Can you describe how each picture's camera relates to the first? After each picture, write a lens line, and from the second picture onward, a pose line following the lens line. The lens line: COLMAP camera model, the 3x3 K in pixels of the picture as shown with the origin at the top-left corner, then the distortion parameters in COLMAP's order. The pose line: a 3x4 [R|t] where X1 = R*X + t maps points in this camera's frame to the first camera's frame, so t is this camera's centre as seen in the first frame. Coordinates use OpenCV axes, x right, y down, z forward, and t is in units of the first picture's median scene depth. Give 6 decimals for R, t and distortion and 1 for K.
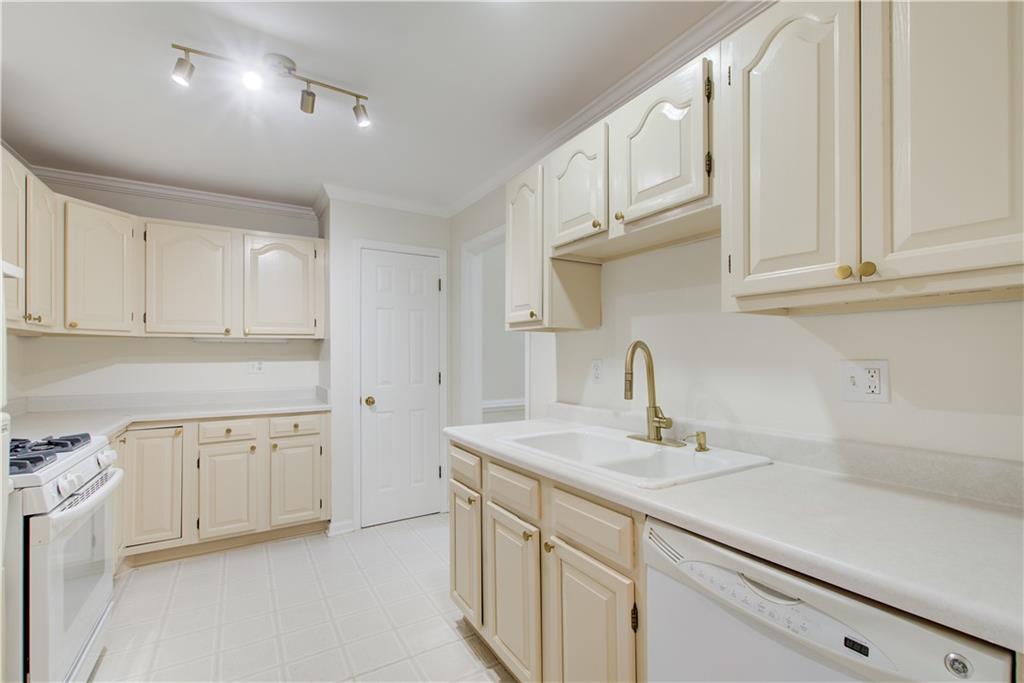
lens RADIAL K [[462.6, 0, 534.5], [0, 462.6, 347.3], [0, 0, 1]] dist [0.004592, -0.002008]
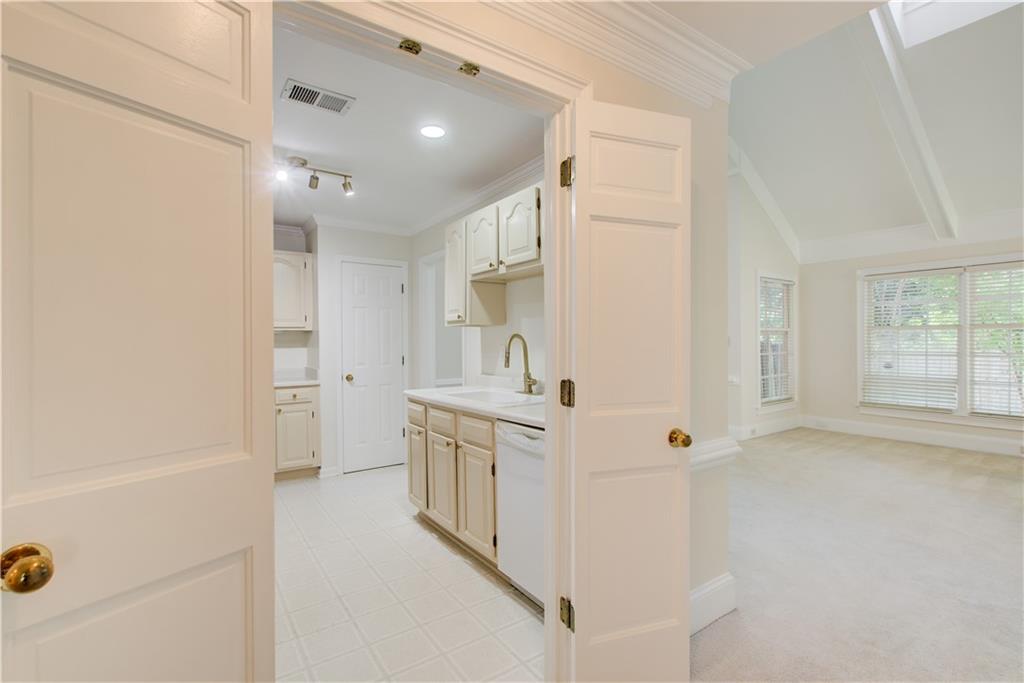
lens RADIAL K [[462.6, 0, 522.4], [0, 462.6, 344.6], [0, 0, 1]] dist [0.004592, -0.002008]
pose [[0.999192, -0.003748, 0.040009, 0.147338], [0.002896, 0.999768, 0.021327, -0.009165], [-0.040079, -0.021194, 0.998972, -0.585015]]
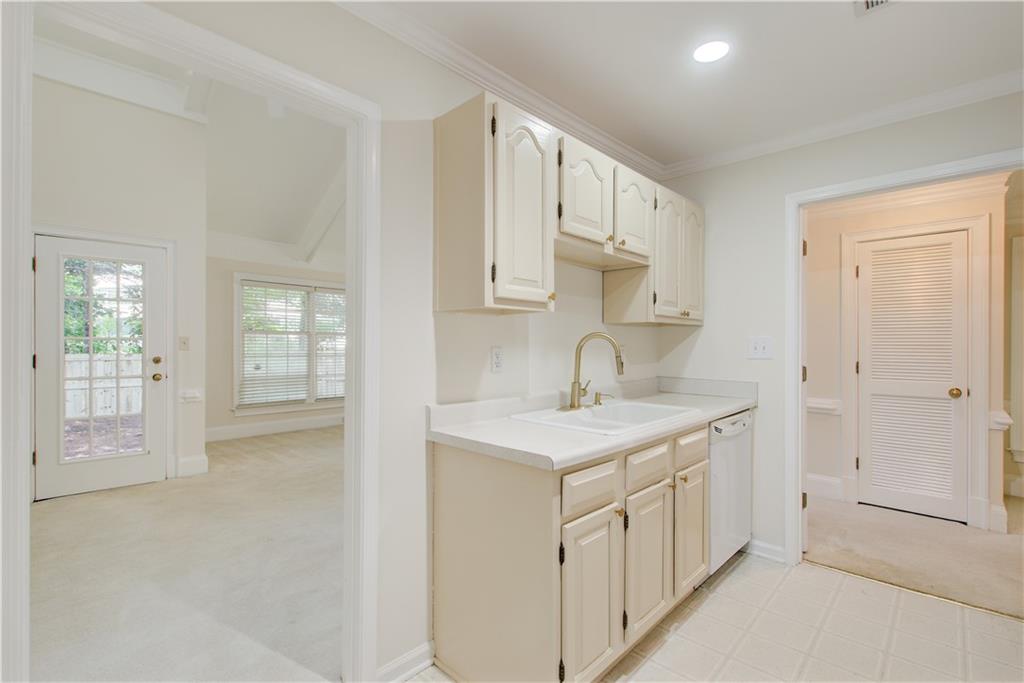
lens RADIAL K [[462.6, 0, 505.5], [0, 462.6, 340.8], [0, 0, 1]] dist [0.004592, -0.002008]
pose [[-0.222000, 0.010212, 0.974993, -0.856537], [-0.018285, 0.999726, -0.014634, 0.029540], [-0.974875, -0.021076, -0.221752, 1.292979]]
